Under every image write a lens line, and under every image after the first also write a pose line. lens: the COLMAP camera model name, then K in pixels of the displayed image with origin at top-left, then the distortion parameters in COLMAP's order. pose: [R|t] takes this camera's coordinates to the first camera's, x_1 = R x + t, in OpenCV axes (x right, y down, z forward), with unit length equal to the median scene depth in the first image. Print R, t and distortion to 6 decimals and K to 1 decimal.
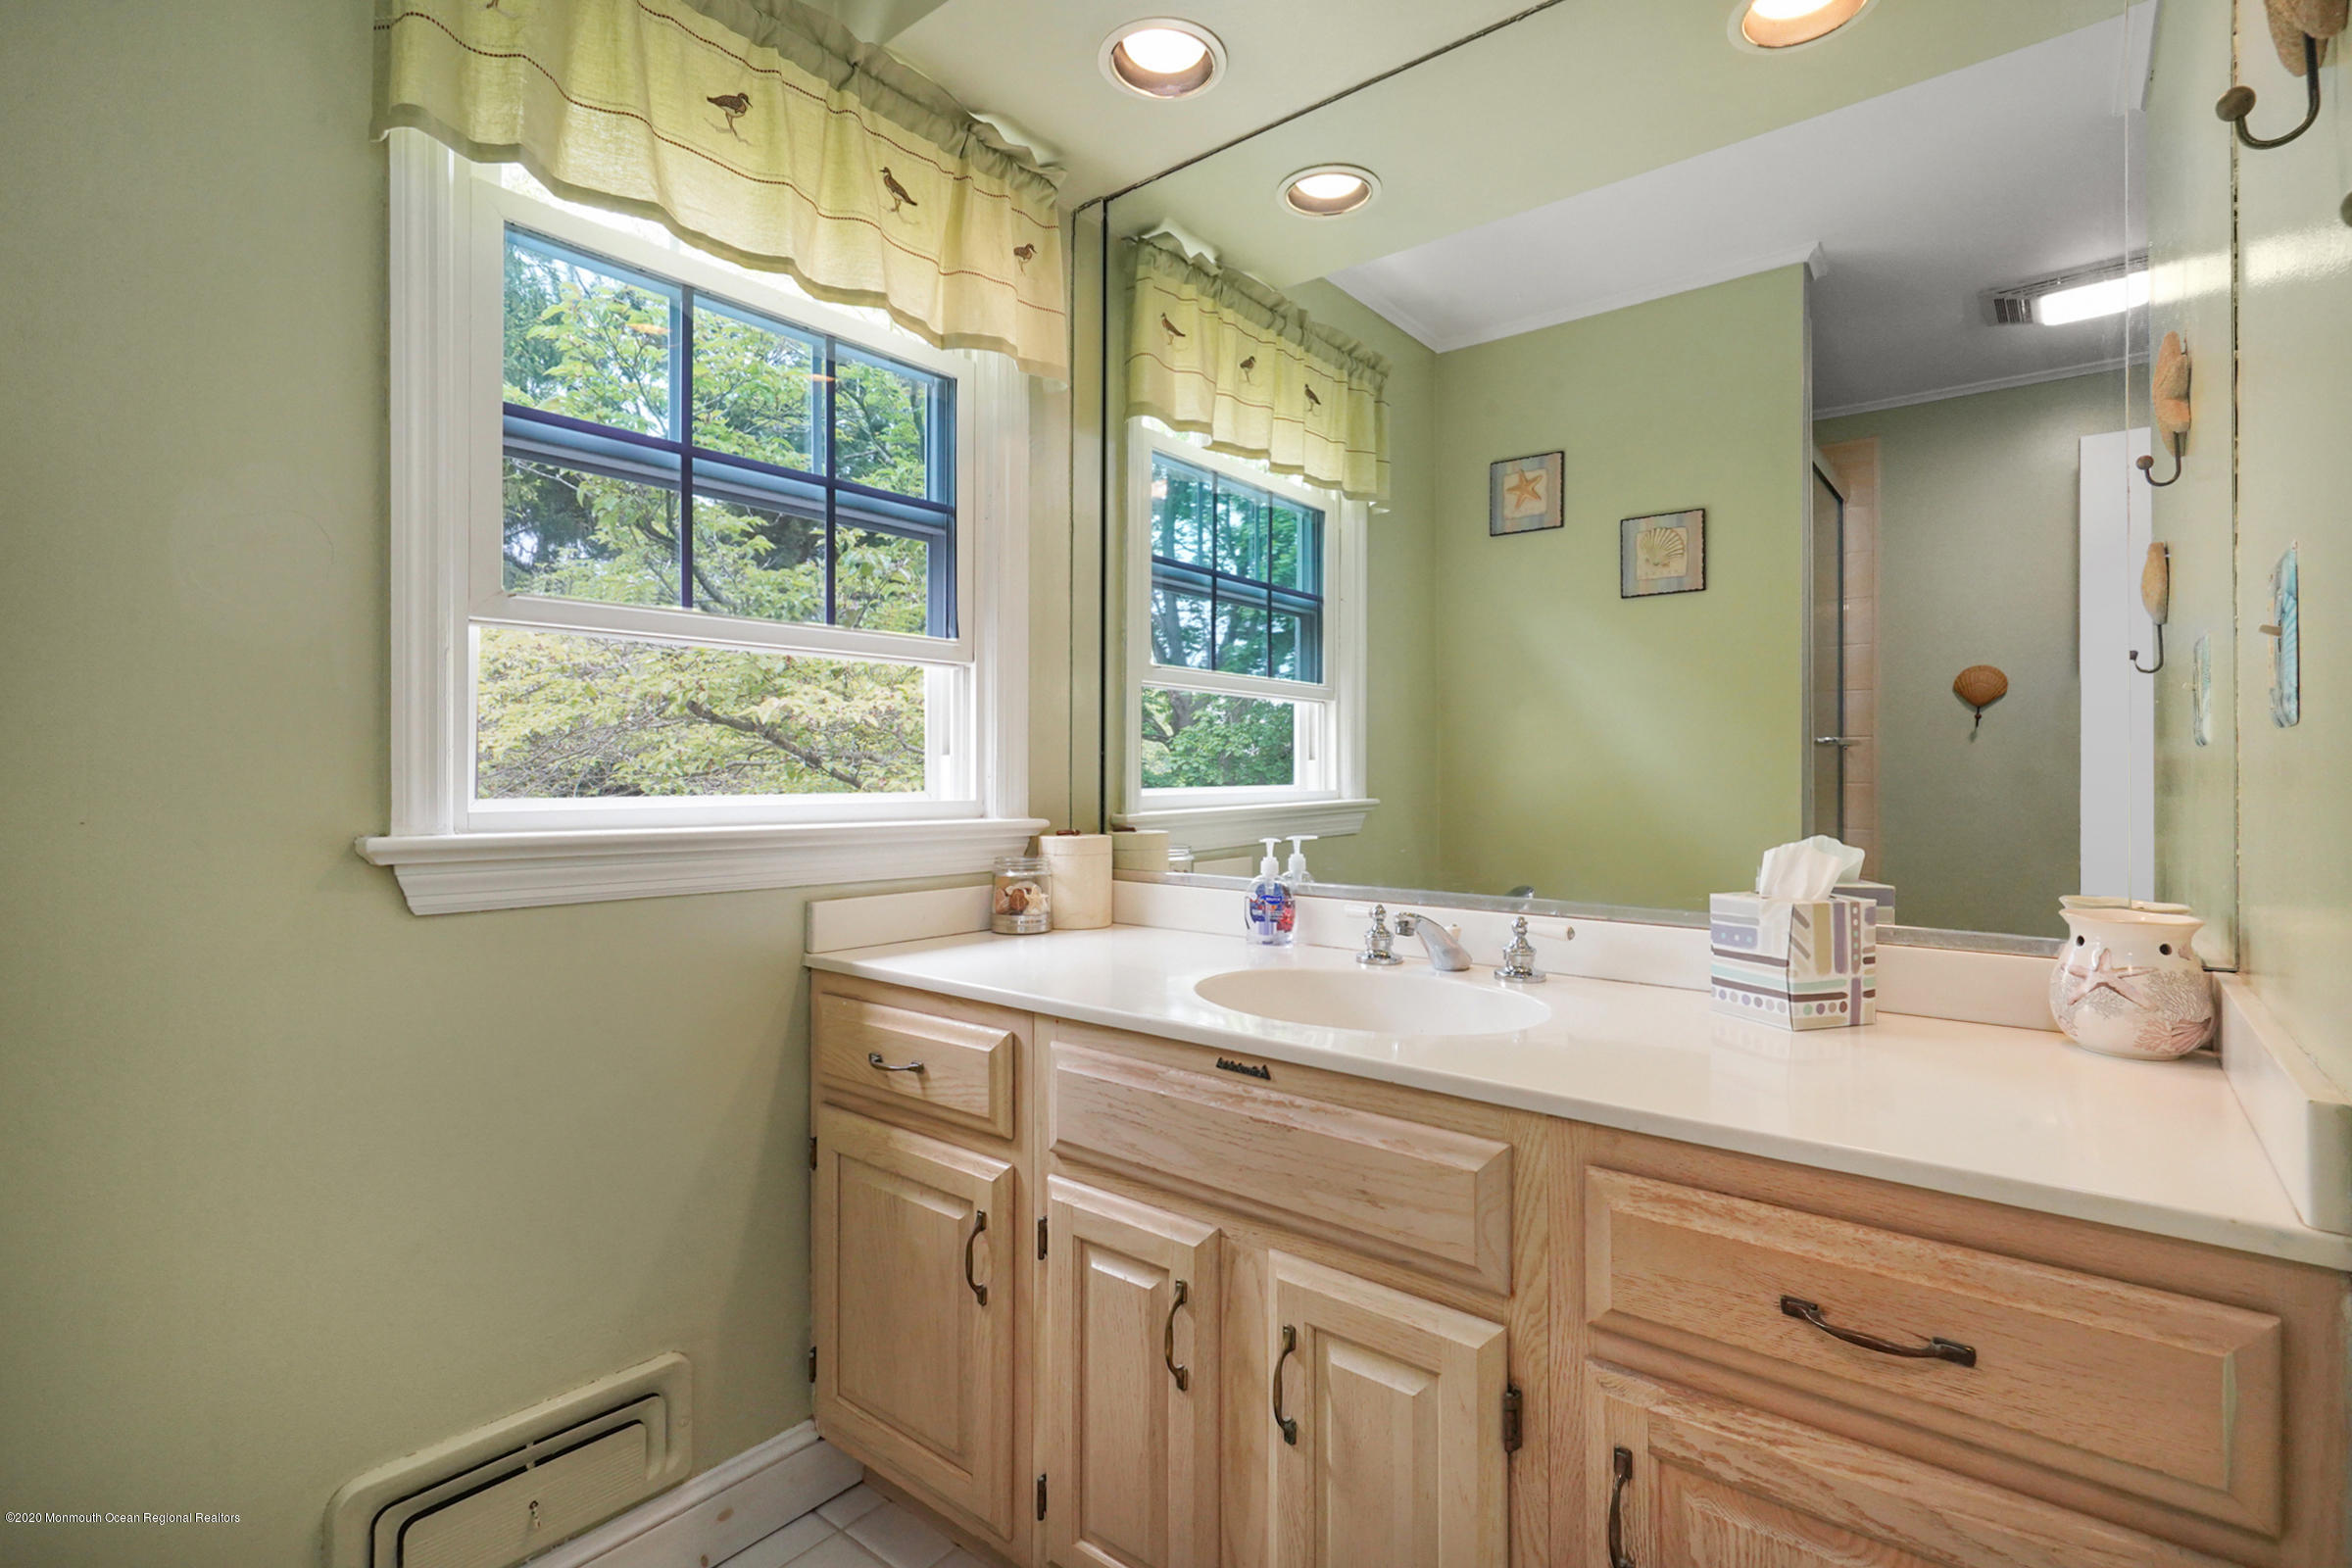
lens RADIAL K [[1110.6, 0, 1184.8], [0, 1110.6, 792.5], [0, 0, 1]] dist [-0.001831, 0.000911]
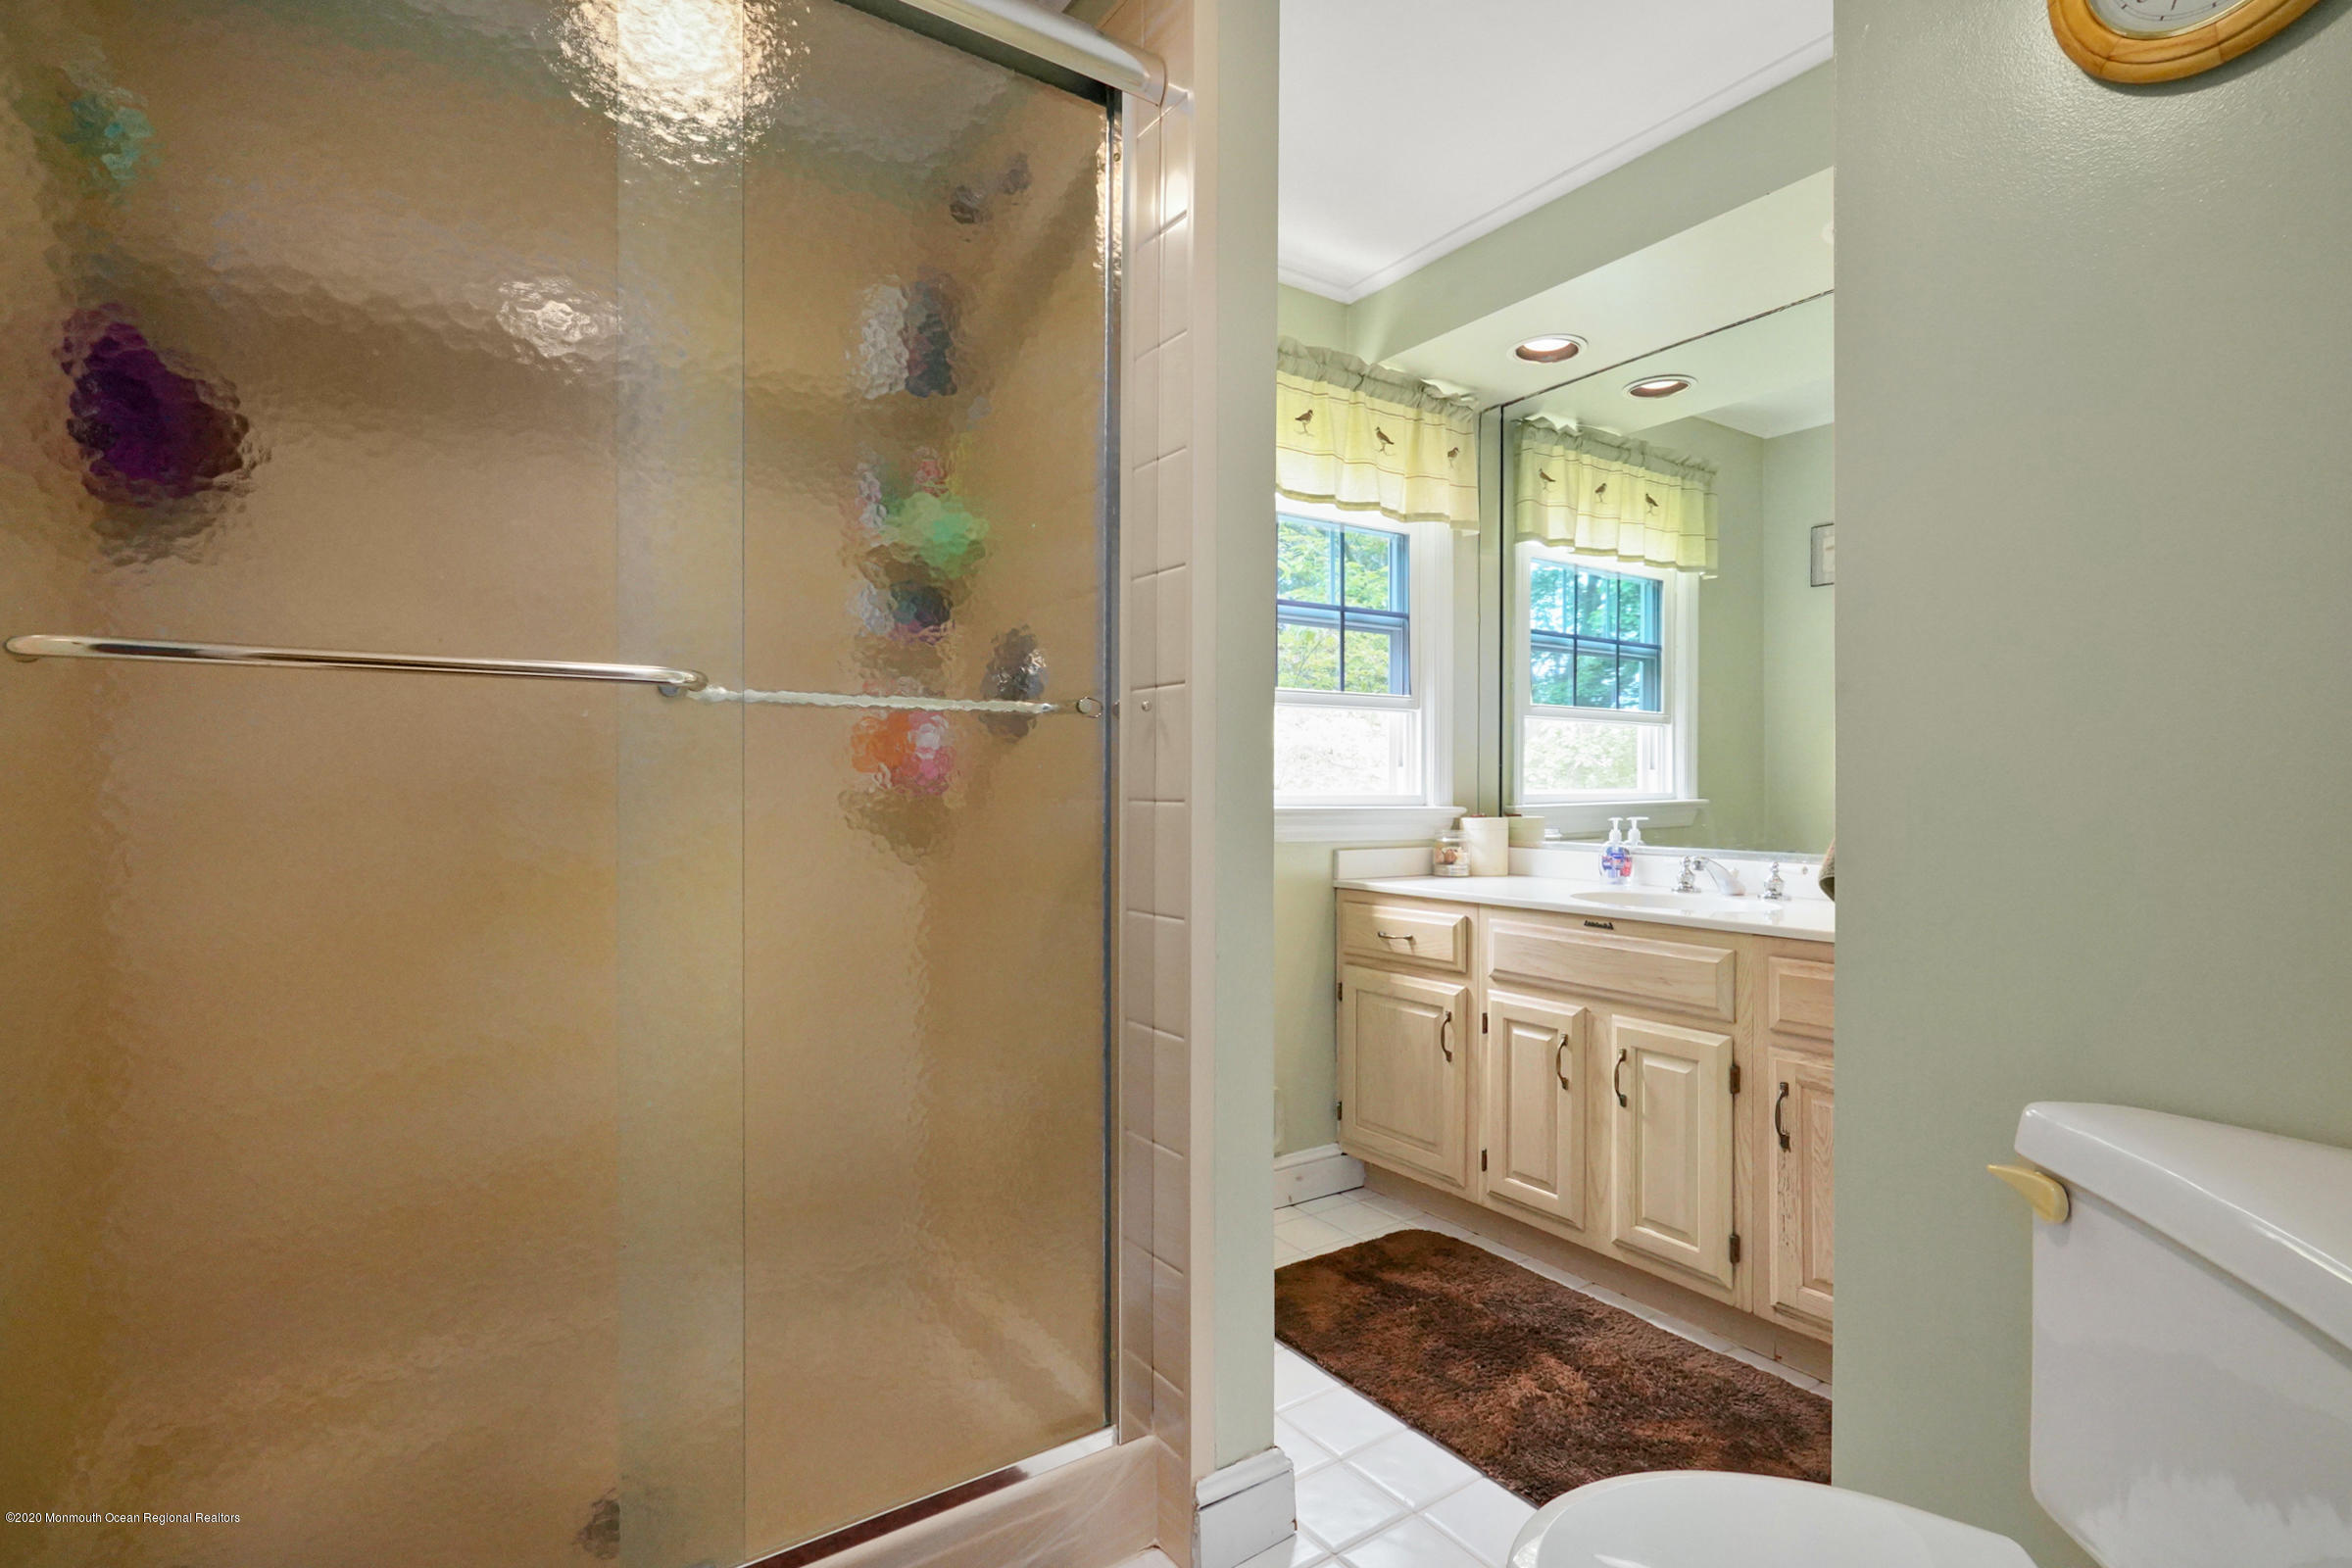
lens RADIAL K [[1110.6, 0, 1184.8], [0, 1110.6, 792.5], [0, 0, 1]] dist [-0.001831, 0.000911]
pose [[0.955173, 0.001659, -0.296045, -0.045457], [-0.004989, 0.999933, -0.010491, 0.026304], [0.296007, 0.011498, 0.955116, -0.761746]]
